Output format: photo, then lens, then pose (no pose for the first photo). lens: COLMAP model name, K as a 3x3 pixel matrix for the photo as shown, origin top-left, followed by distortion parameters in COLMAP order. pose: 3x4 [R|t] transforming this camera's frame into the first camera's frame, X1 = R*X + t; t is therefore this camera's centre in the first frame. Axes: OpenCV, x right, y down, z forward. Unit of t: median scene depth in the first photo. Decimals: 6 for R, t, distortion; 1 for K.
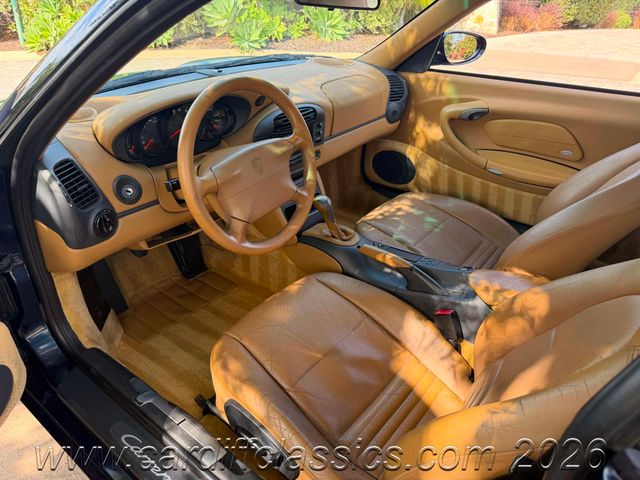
lens RADIAL K [[452.4, 0, 320.7], [0, 452.4, 241.0], [0, 0, 1]] dist [0.001701, -0.001213]
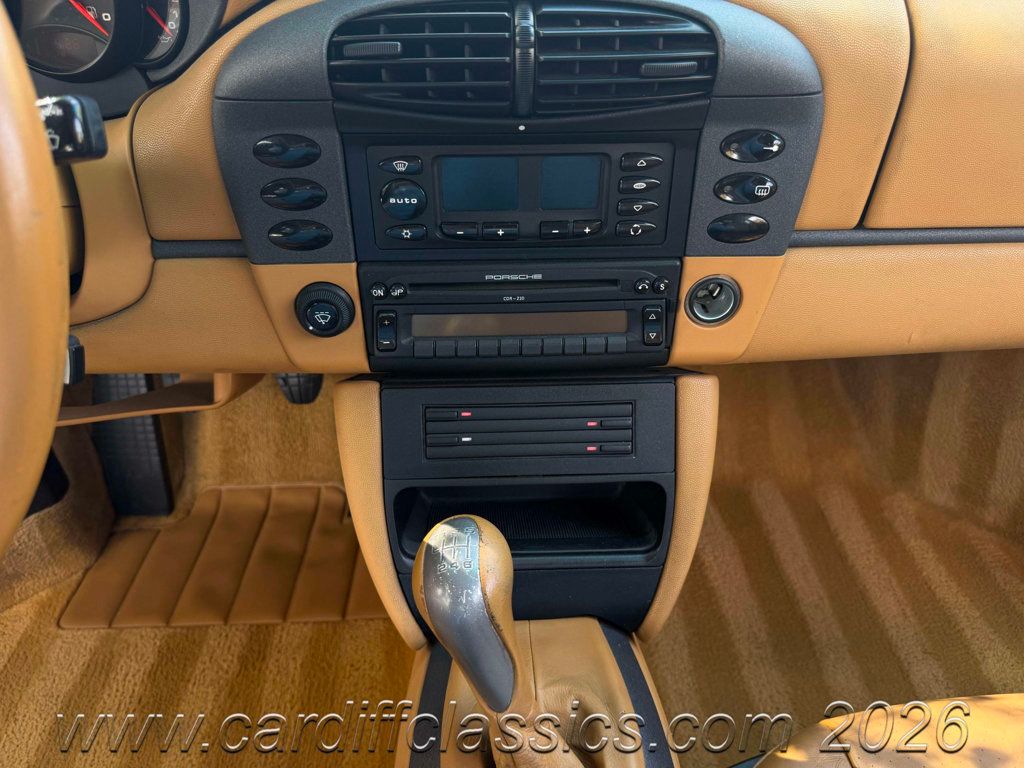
lens RADIAL K [[723.8, 0, 513.2], [0, 723.8, 385.6], [0, 0, 1]] dist [0.001701, -0.001213]
pose [[0.645915, 0.391970, -0.655098, 0.128312], [-0.370481, 0.911243, 0.179945, -0.158597], [0.667486, 0.126472, 0.733803, 0.632234]]
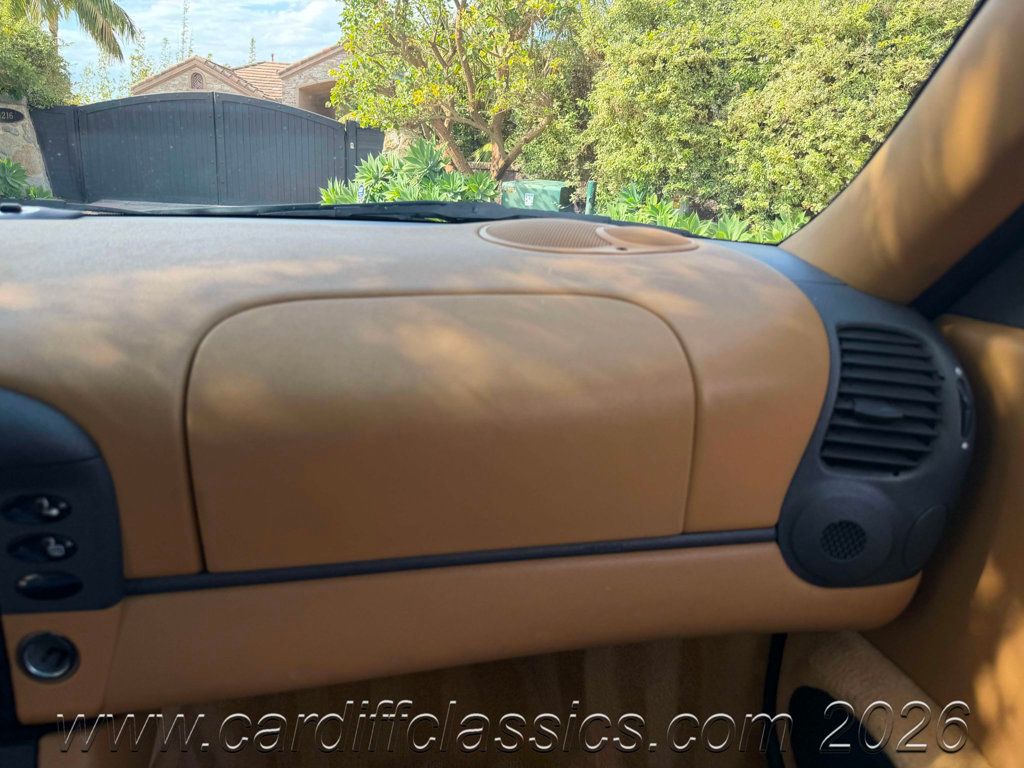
lens RADIAL K [[729.7, 0, 511.2], [0, 729.7, 383.4], [0, 0, 1]] dist [-0.000464, -0.038343]
pose [[0.732339, 0.181003, -0.656443, 0.253296], [-0.336940, 0.934059, -0.118345, -0.277016], [0.591735, 0.307850, 0.745035, 0.748085]]
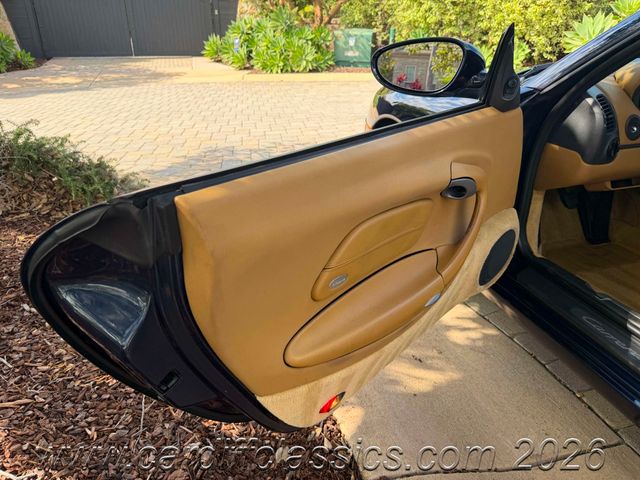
lens RADIAL K [[459.8, 0, 316.9], [0, 459.8, 241.1], [0, 0, 1]] dist [-0.004854, -0.000388]
pose [[0.804224, 0.220389, -0.551954, -0.209474], [-0.258367, 0.966002, 0.009259, 0.227198], [0.535229, 0.135160, 0.833823, -0.261633]]
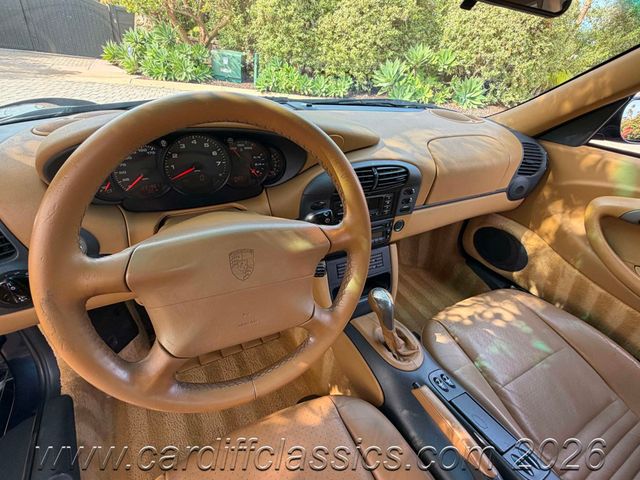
lens RADIAL K [[311.1, 0, 316.8], [0, 311.1, 239.5], [0, 0, 1]] dist [-0.001059, -0.000338]
pose [[0.914276, 0.258080, -0.312239, 0.030184], [-0.257371, 0.965299, 0.044248, -0.135483], [0.312824, 0.039907, 0.948972, 0.386863]]
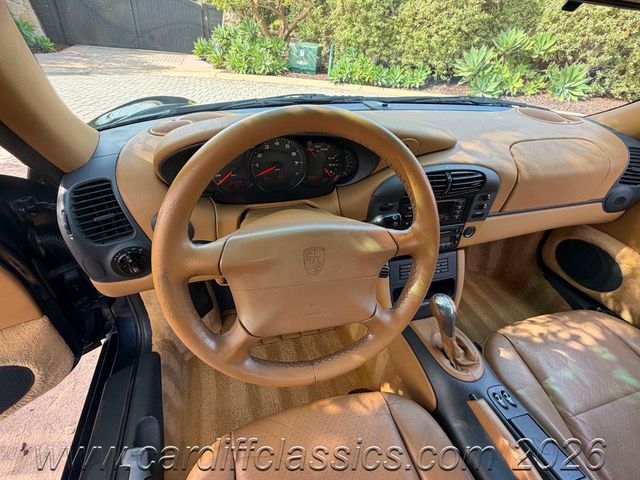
lens RADIAL K [[311.1, 0, 316.8], [0, 311.1, 239.5], [0, 0, 1]] dist [-0.001059, -0.000338]
pose [[0.814039, 0.338808, -0.471752, 0.028274], [-0.319403, 0.939523, 0.123605, -0.141173], [0.485100, 0.050060, 0.873025, 0.368606]]
